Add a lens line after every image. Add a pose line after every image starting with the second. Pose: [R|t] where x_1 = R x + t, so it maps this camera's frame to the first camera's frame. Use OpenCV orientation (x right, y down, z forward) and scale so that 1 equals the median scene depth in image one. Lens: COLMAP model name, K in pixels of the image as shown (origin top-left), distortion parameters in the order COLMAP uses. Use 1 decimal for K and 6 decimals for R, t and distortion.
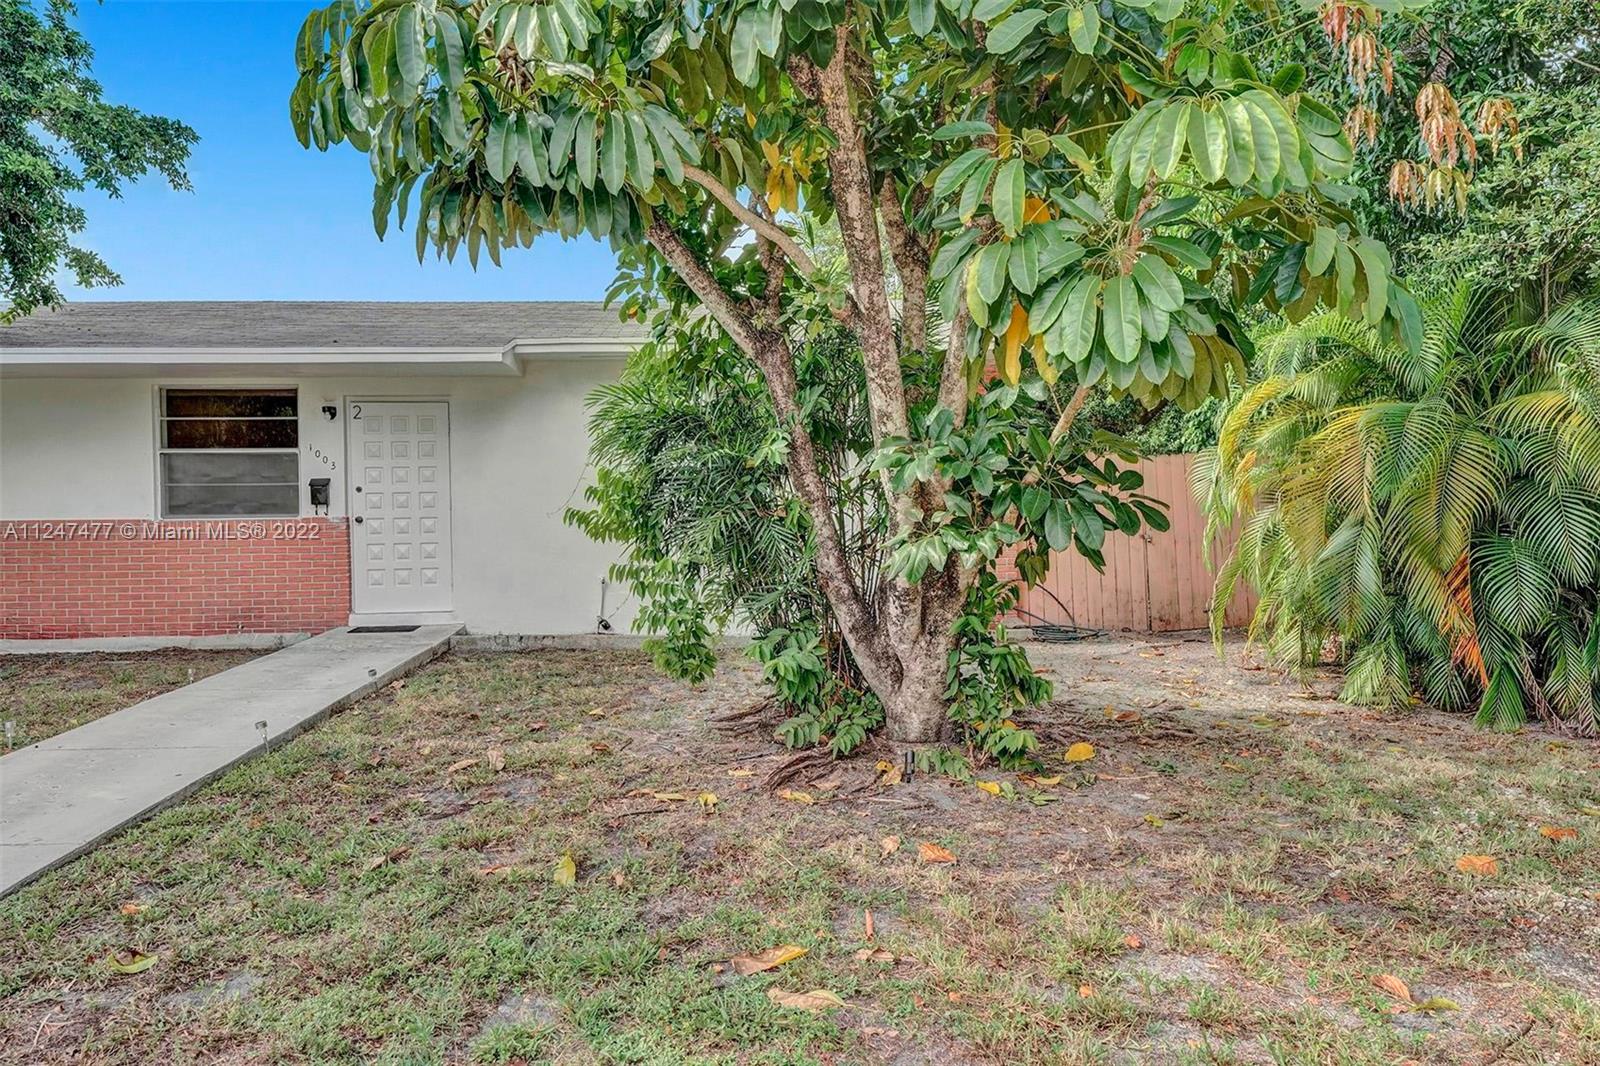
lens RADIAL K [[1081.6, 0, 798.0], [0, 1081.6, 524.6], [0, 0, 1]] dist [-0.010687, -0.000866]
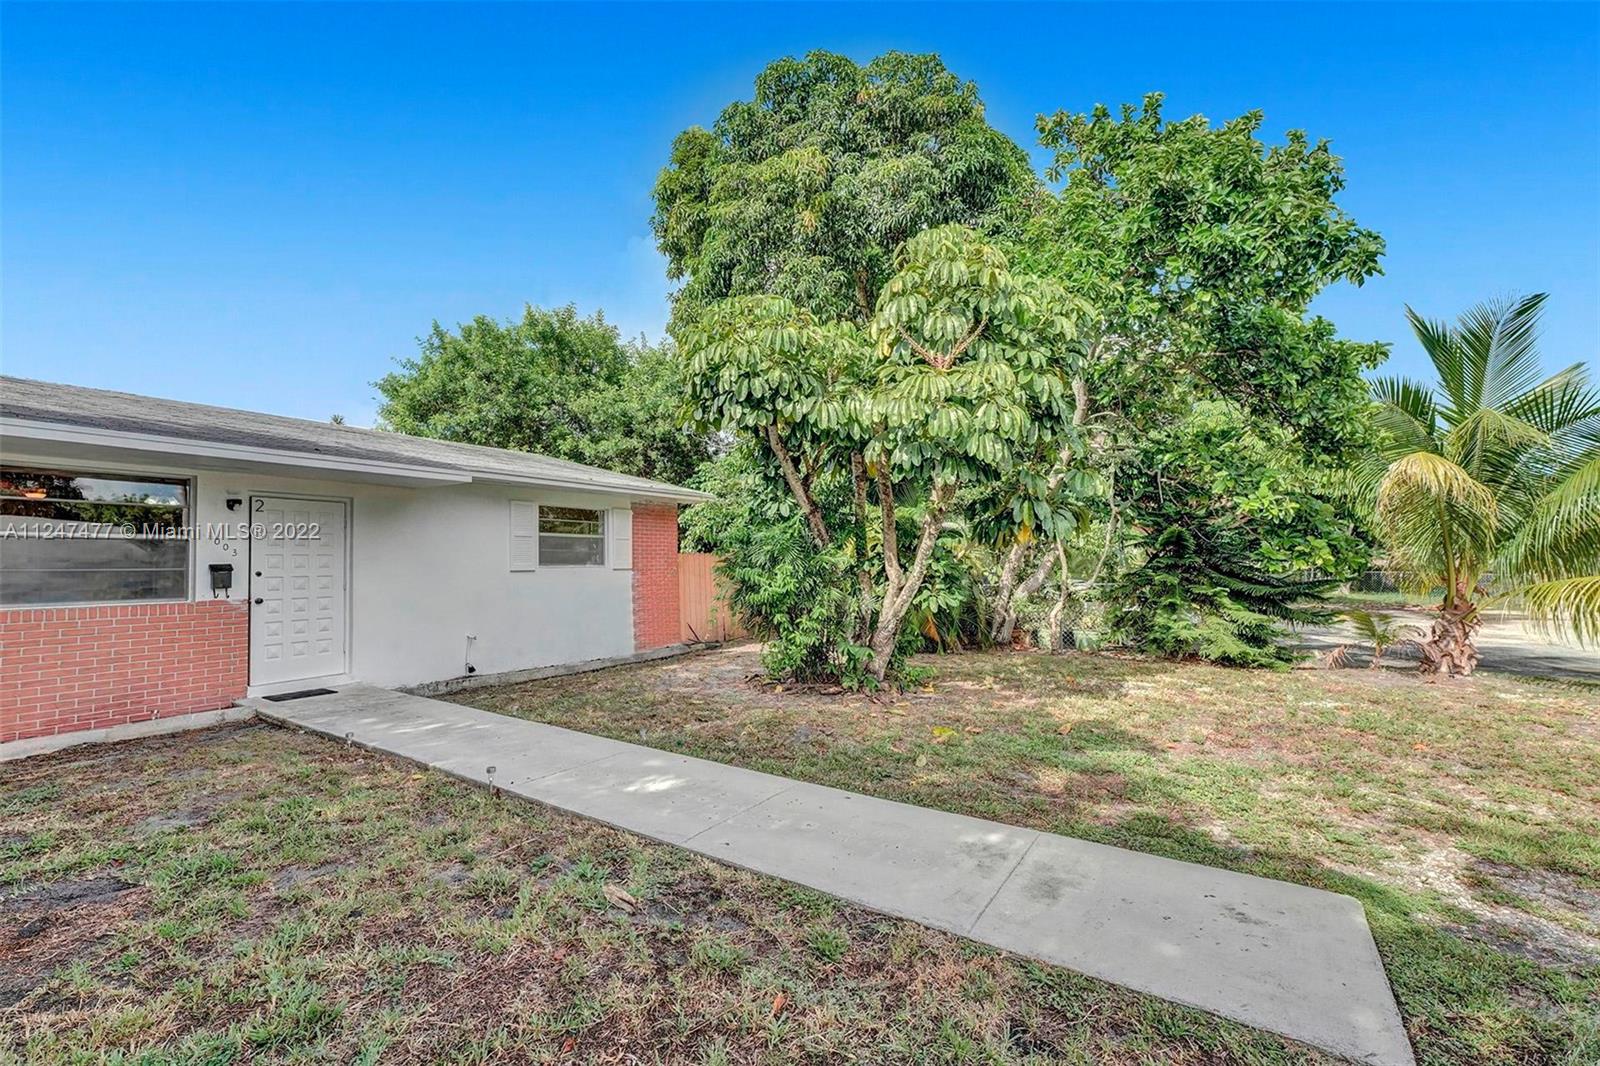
lens RADIAL K [[653.9, 0, 800.4], [0, 653.9, 544.7], [0, 0, 1]] dist [-0.002253, 0.000594]
pose [[0.594657, 0.031205, 0.803373, -0.623717], [0.023290, 0.998159, -0.056010, -0.011820], [-0.803642, 0.052017, 0.592836, 0.143505]]
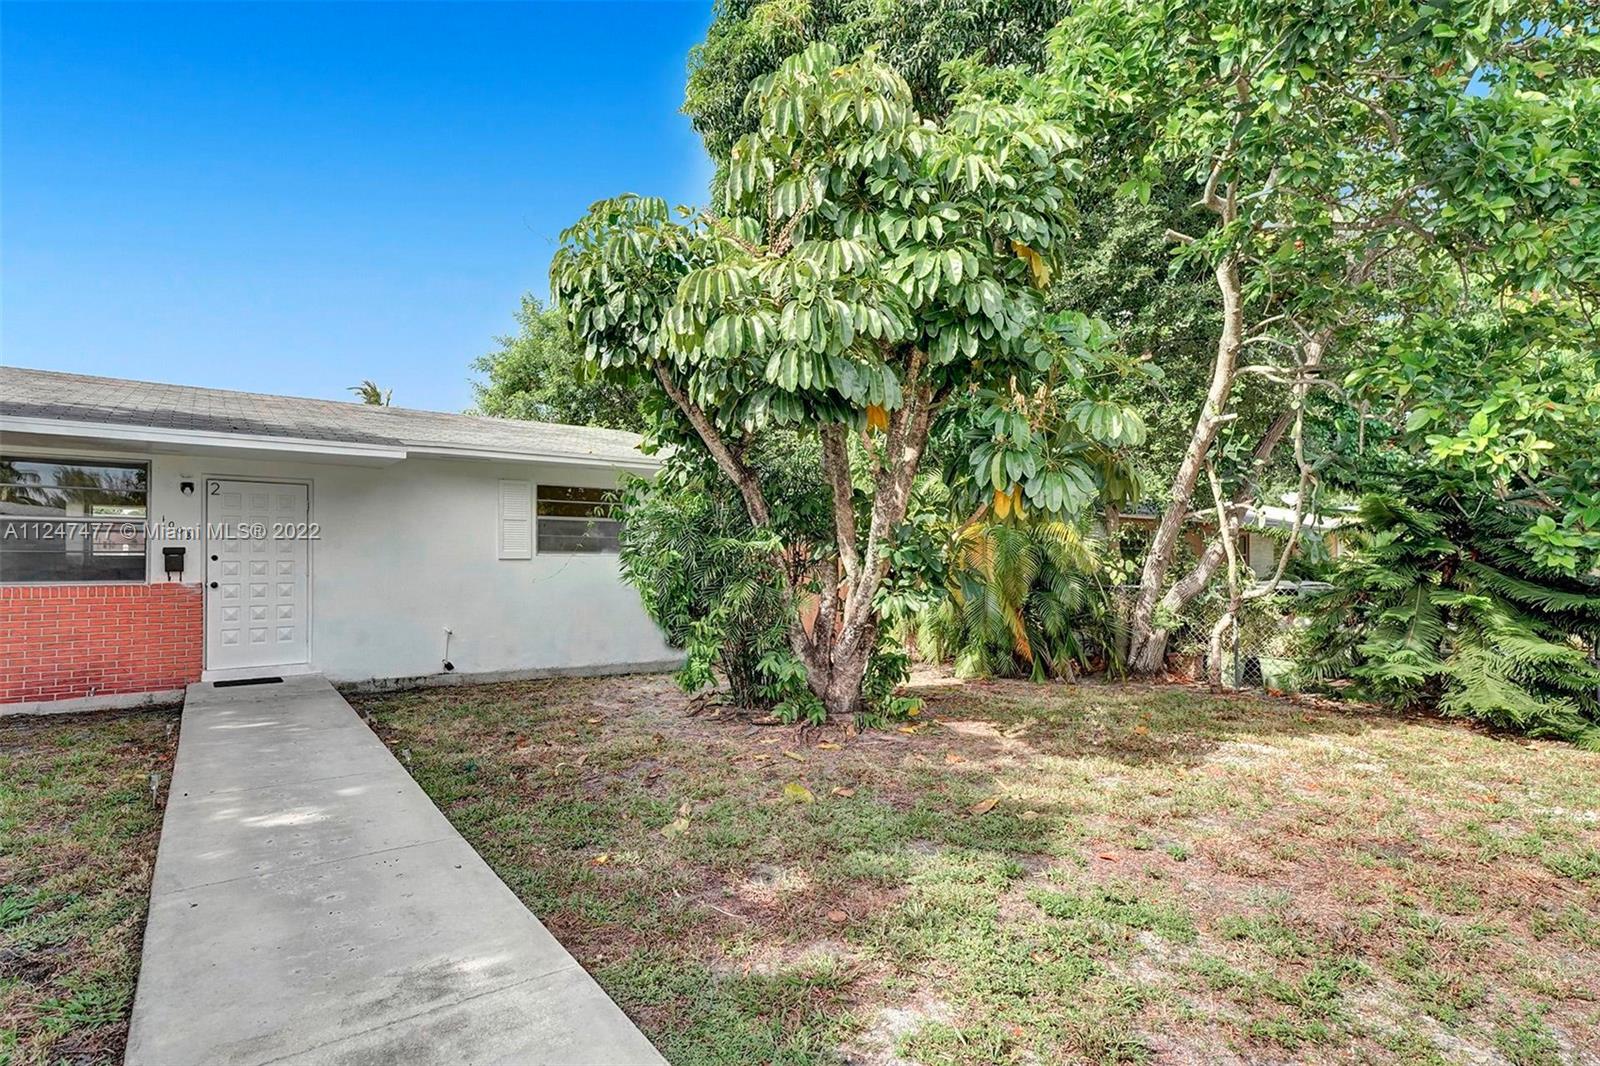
lens RADIAL K [[780.0, 0, 802.1], [0, 780.0, 548.3], [0, 0, 1]] dist [-0.004133, -0.000626]
pose [[0.831173, 0.022088, 0.555575, -0.352201], [0.004998, 0.998873, -0.047189, -0.001324], [-0.555991, 0.041999, 0.830126, -0.003644]]
